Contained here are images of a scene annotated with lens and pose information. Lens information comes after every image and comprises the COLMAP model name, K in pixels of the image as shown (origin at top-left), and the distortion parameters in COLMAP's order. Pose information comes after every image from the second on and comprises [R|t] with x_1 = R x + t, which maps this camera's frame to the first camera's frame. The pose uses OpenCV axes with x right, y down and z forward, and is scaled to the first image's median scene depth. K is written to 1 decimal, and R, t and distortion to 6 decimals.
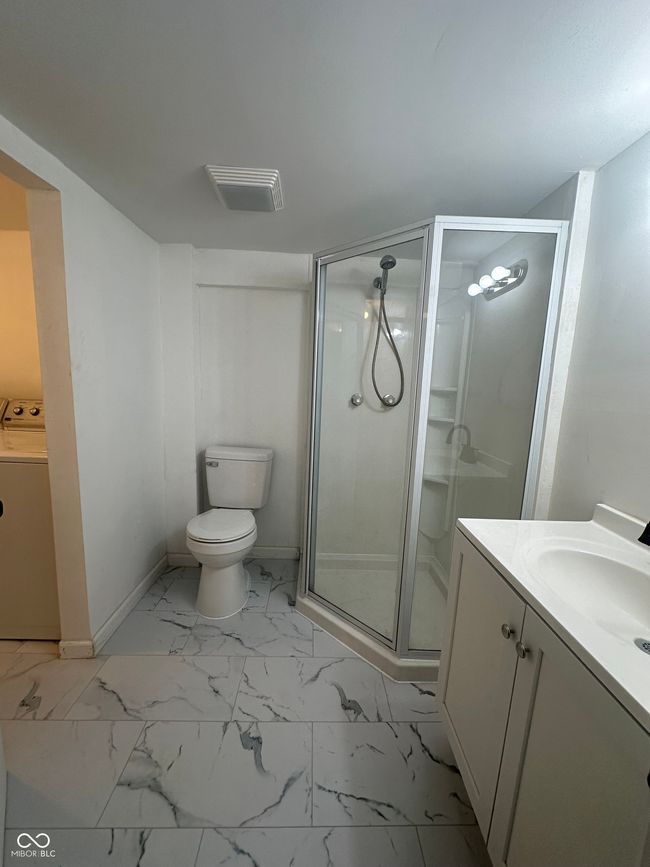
lens RADIAL K [[345.3, 0, 326.1], [0, 345.3, 433.7], [0, 0, 1]] dist [-0.010488, 0.000759]
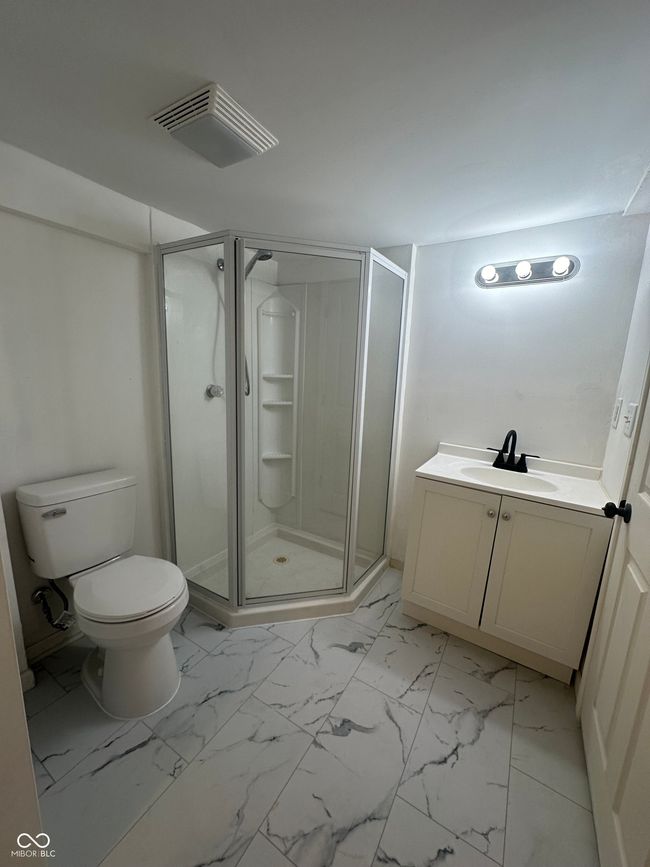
lens RADIAL K [[345.3, 0, 326.8], [0, 345.3, 433.8], [0, 0, 1]] dist [-0.010488, 0.000759]
pose [[0.543202, -0.176639, 0.820811, -0.879649], [0.106307, 0.984221, 0.141453, -0.142377], [-0.832845, 0.010420, 0.553408, 0.408372]]
